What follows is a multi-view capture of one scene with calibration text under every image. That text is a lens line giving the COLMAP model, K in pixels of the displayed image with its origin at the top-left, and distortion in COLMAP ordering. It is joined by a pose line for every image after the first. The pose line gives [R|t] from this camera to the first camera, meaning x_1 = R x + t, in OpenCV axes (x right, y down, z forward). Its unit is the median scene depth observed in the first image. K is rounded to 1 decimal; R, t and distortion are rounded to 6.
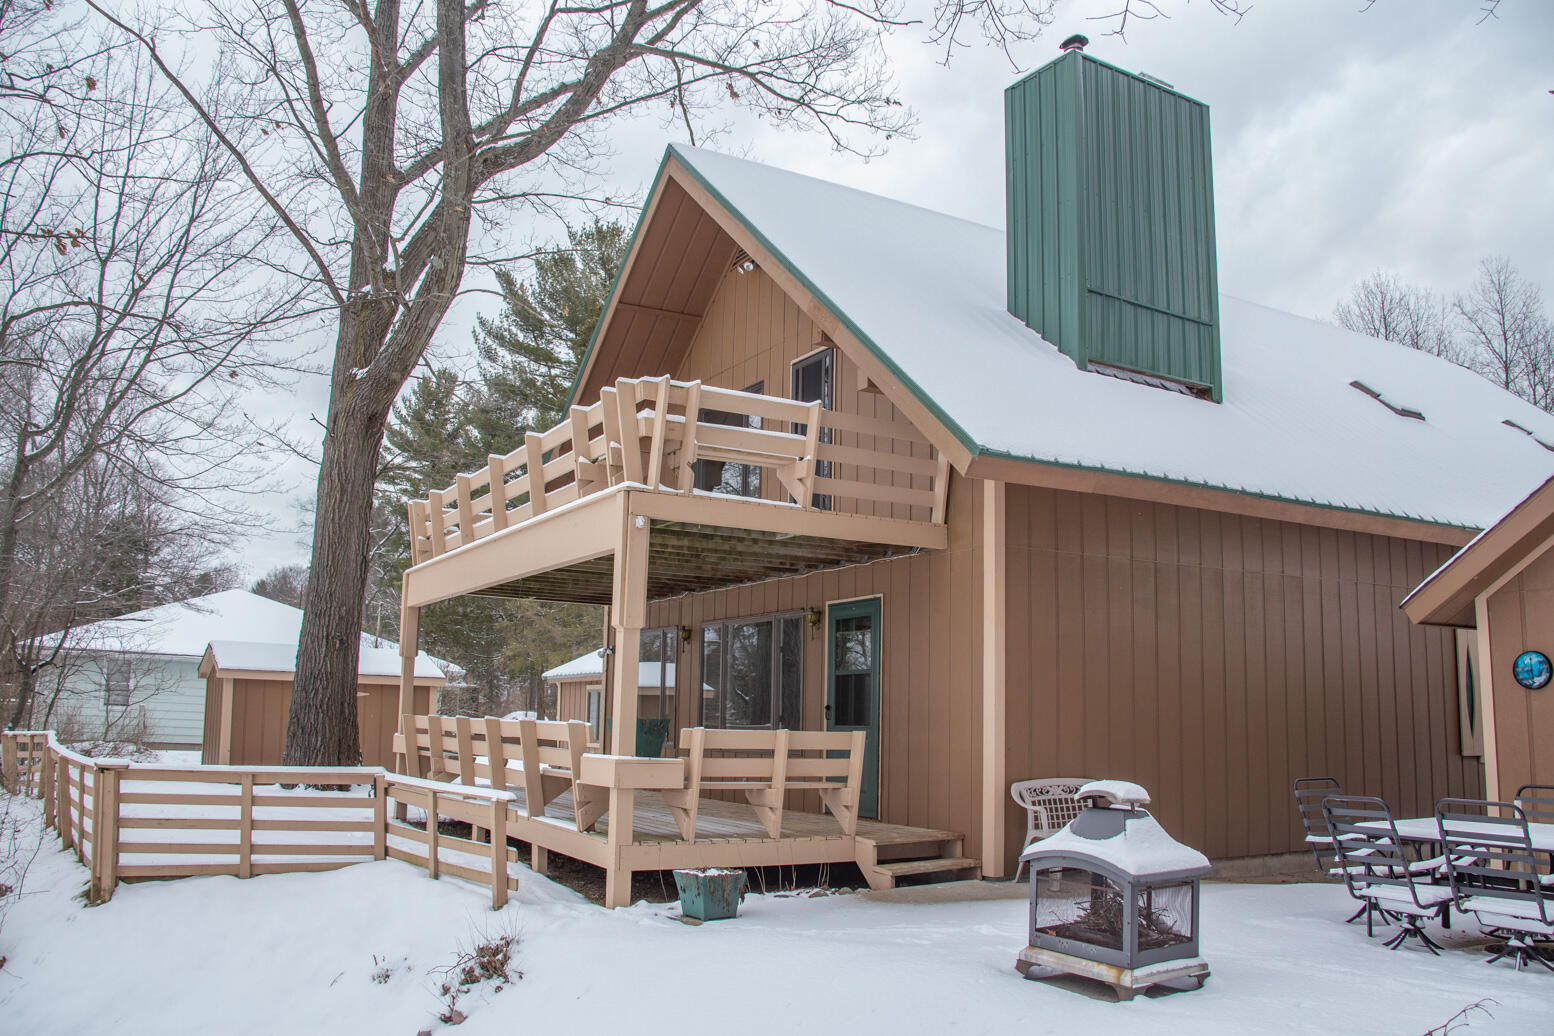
lens RADIAL K [[1266.3, 0, 777.0], [0, 1266.3, 518.0], [0, 0, 1]] dist [-0.103155, 0.007194]
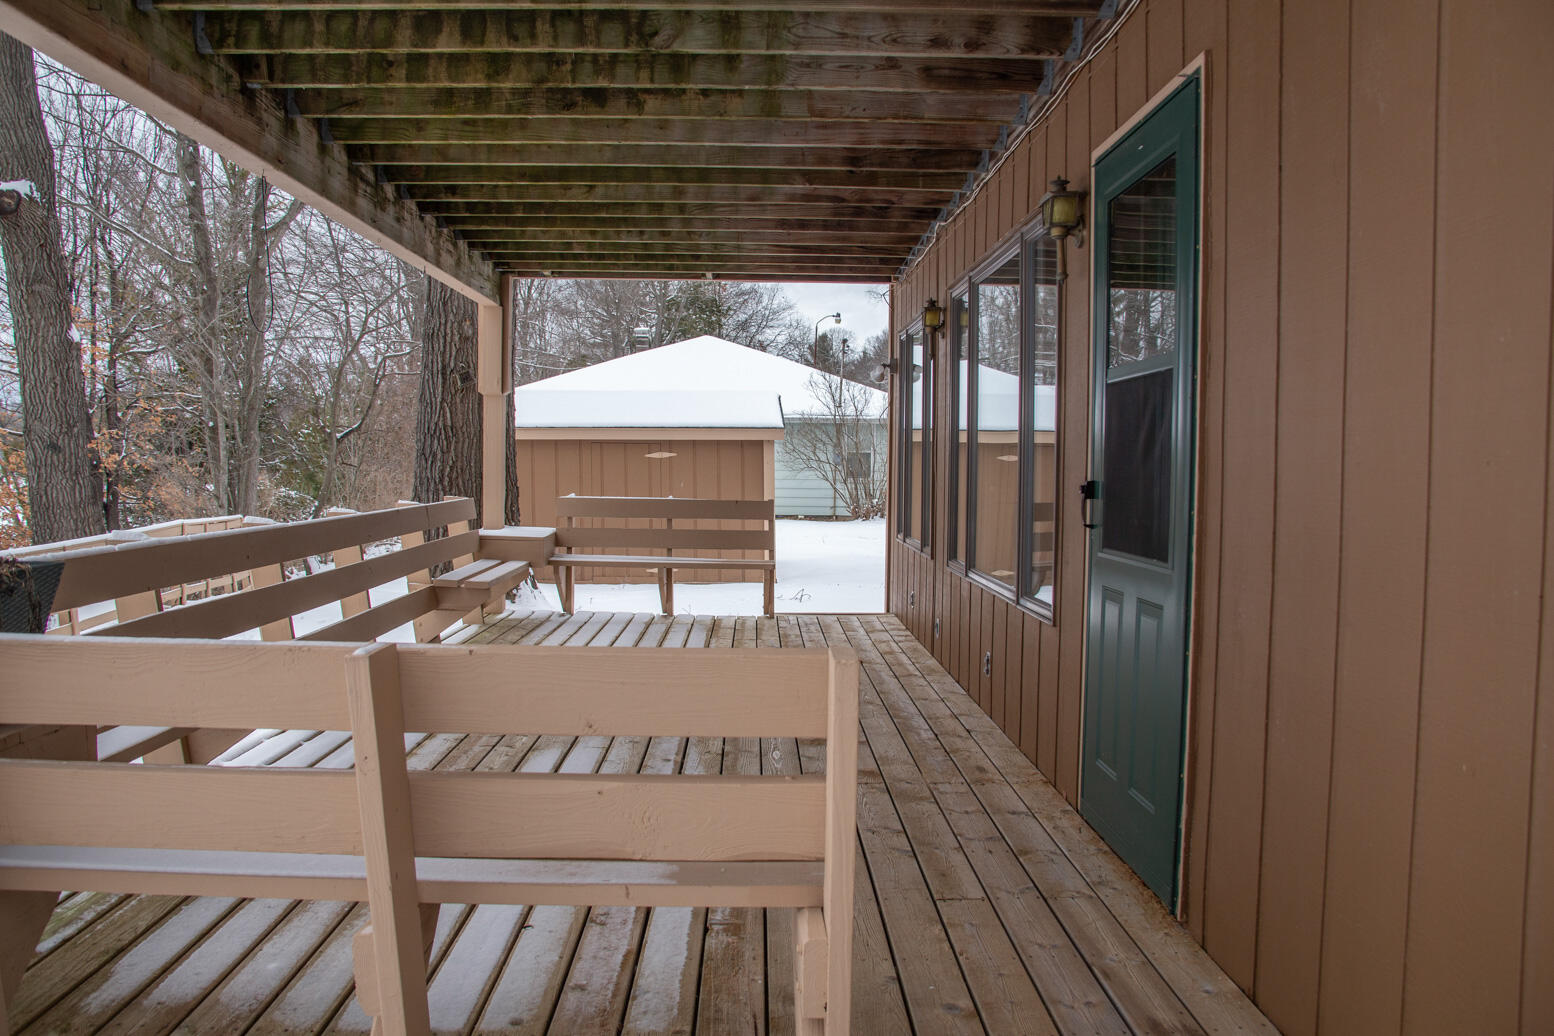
lens RADIAL K [[1266.3, 0, 777.0], [0, 1266.3, 518.0], [0, 0, 1]] dist [-0.103155, 0.007194]
pose [[0.882818, 0.002501, -0.469708, 0.080963], [0.091368, 0.979971, 0.176944, 0.065799], [0.460743, -0.199125, 0.864908, 0.475512]]
